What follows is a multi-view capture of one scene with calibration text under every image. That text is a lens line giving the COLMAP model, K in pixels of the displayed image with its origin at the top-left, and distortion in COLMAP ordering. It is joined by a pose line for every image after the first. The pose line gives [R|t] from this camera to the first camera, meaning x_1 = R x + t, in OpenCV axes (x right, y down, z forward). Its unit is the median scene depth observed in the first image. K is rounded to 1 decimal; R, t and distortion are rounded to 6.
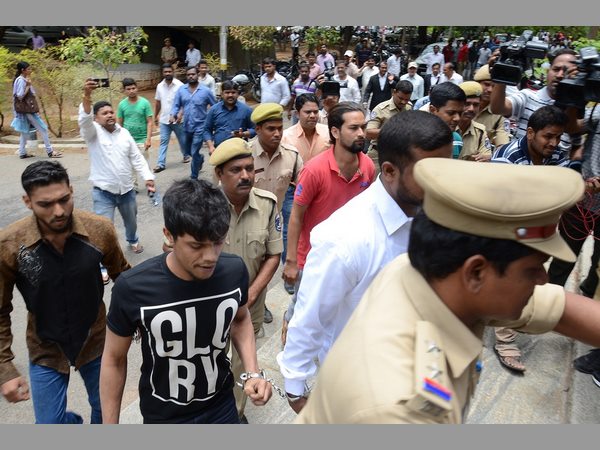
lens RADIAL K [[466.0, 0, 300.0], [0, 466.0, 225.0], [0, 0, 1]] dist [-0.003949, 0.004011]
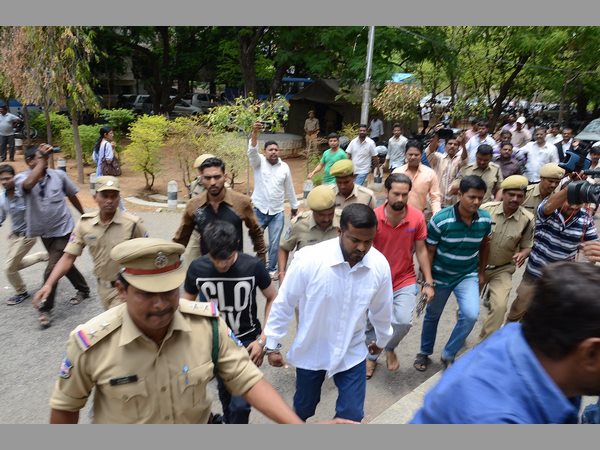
lens RADIAL K [[461.4, 0, 300.0], [0, 461.4, 225.0], [0, 0, 1]] dist [0.000073, 0.003363]
pose [[0.958085, 0.072245, -0.277225, -0.010482], [-0.112438, 0.984862, -0.131928, -0.019659], [0.263497, 0.157569, 0.951705, 0.086611]]
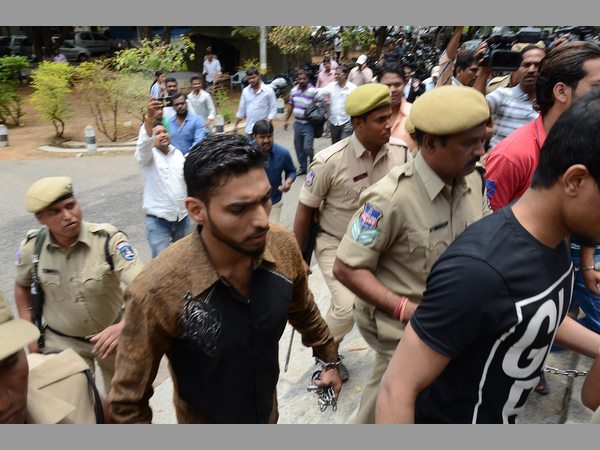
lens RADIAL K [[461.4, 0, 300.0], [0, 461.4, 225.0], [0, 0, 1]] dist [0.000073, 0.003363]
pose [[0.996769, -0.012573, -0.079332, -0.002975], [0.012085, 0.999905, -0.006632, 0.017599], [0.079408, 0.005652, 0.996826, -0.035060]]
